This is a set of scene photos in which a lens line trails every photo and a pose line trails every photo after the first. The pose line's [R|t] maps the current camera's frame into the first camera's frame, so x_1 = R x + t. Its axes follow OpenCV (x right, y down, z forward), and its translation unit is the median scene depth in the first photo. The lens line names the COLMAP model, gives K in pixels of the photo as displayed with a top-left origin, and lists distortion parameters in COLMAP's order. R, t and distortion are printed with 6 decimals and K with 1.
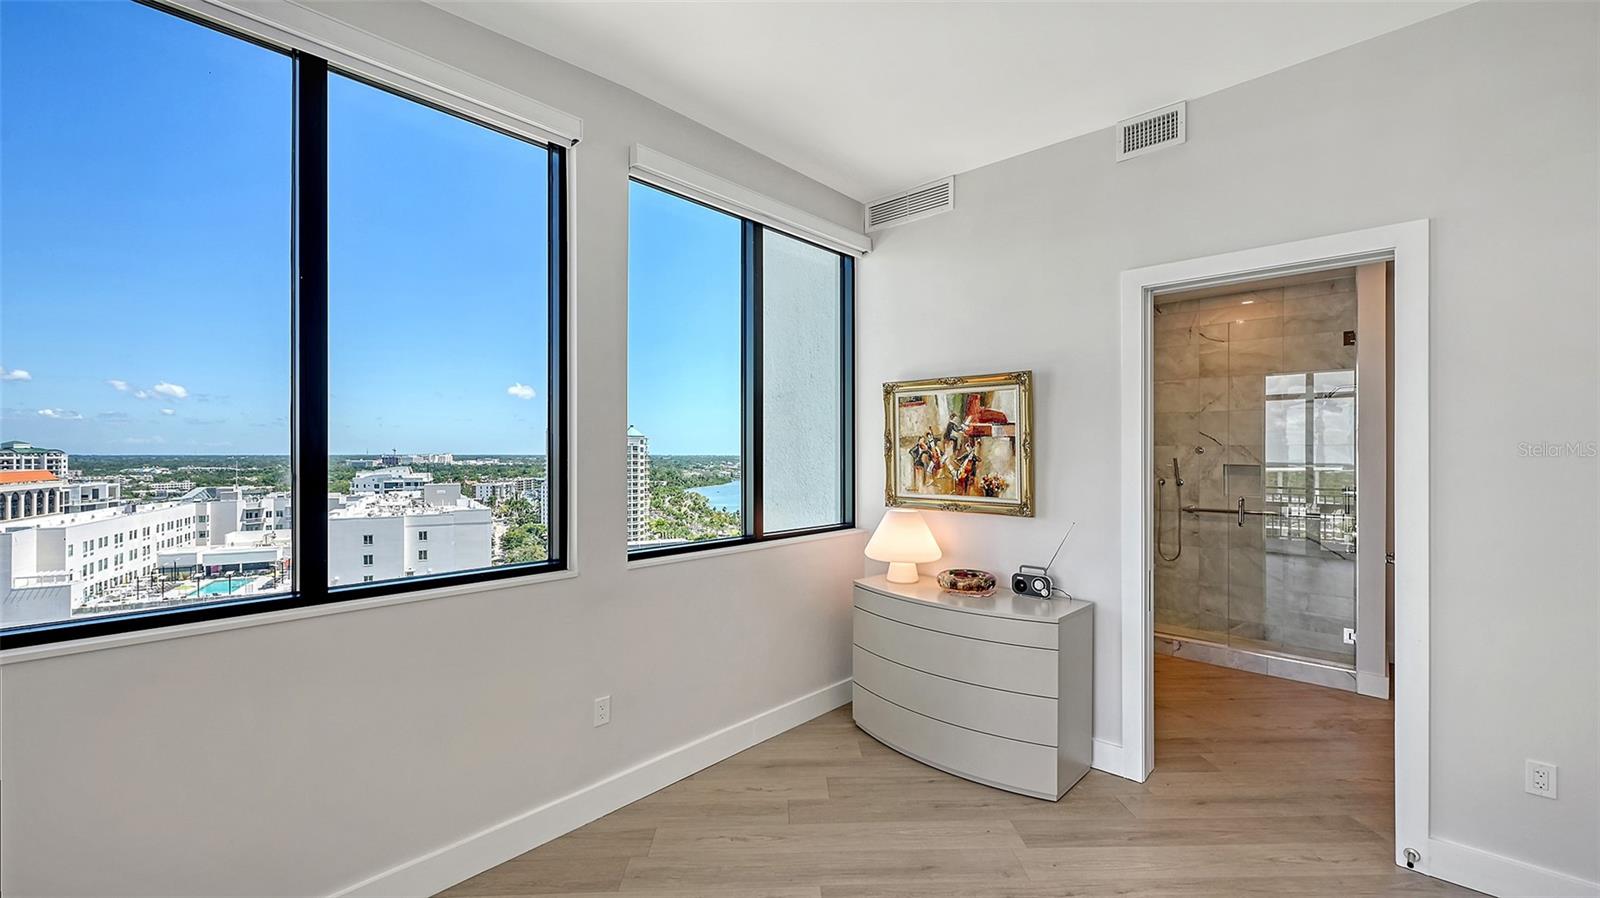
lens RADIAL K [[647.7, 0, 807.7], [0, 647.7, 455.7], [0, 0, 1]] dist [-0.001690, 0.000030]
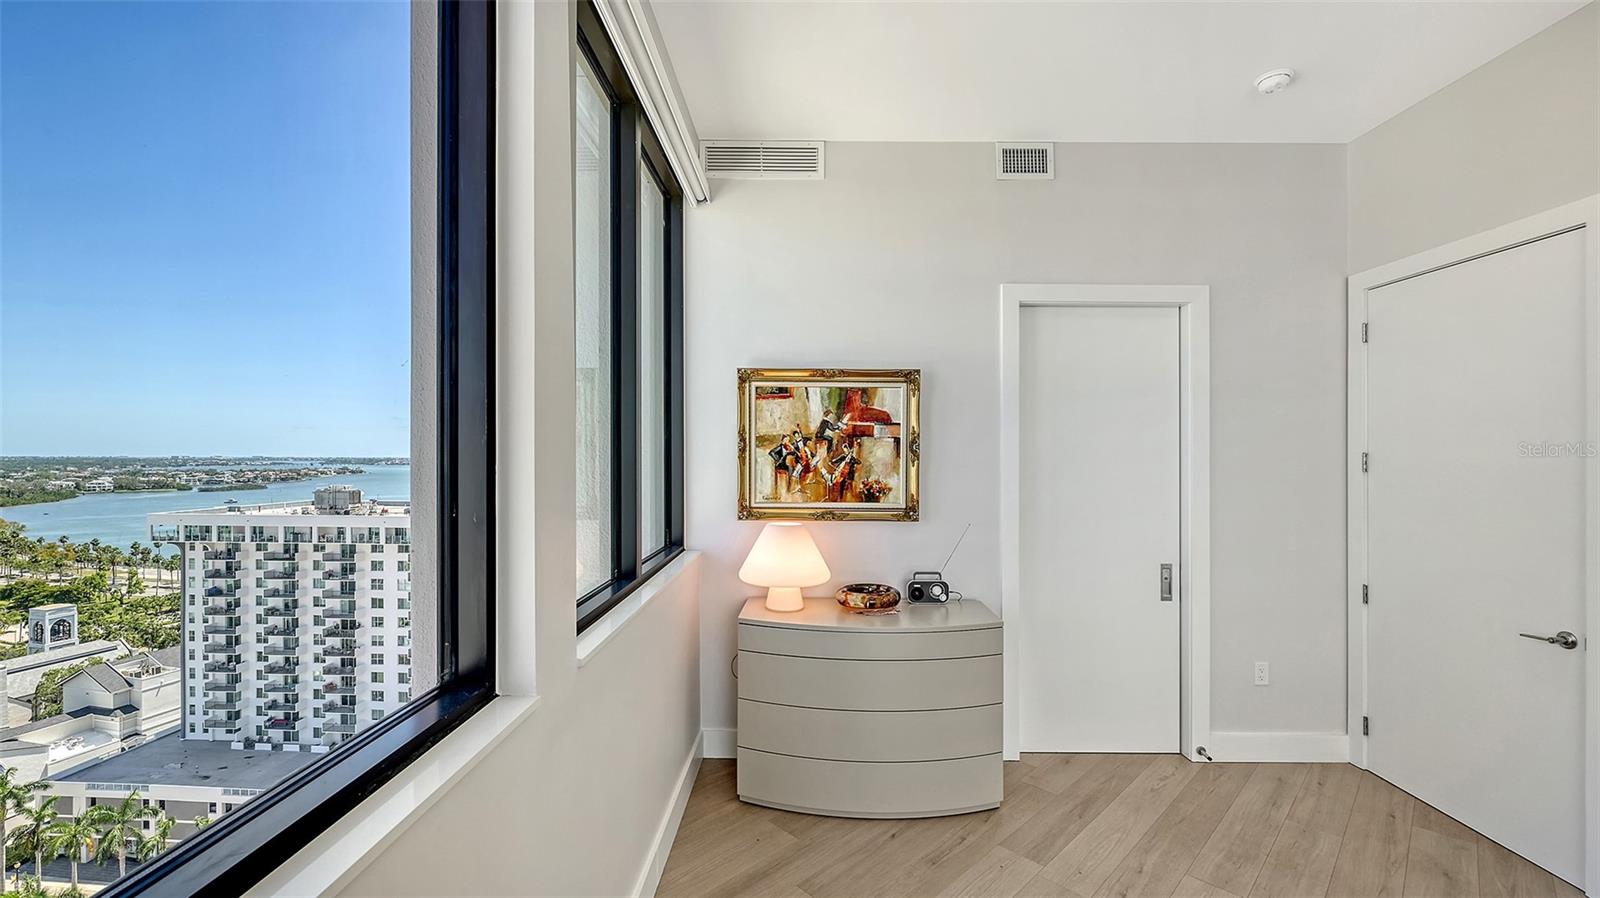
lens RADIAL K [[647.7, 0, 807.7], [0, 647.7, 455.7], [0, 0, 1]] dist [-0.001690, 0.000030]
pose [[0.736626, 0.000504, 0.676300, -0.391940], [0.000640, 0.999999, -0.001443, -0.001415], [-0.676300, 0.001496, 0.736625, 0.365269]]
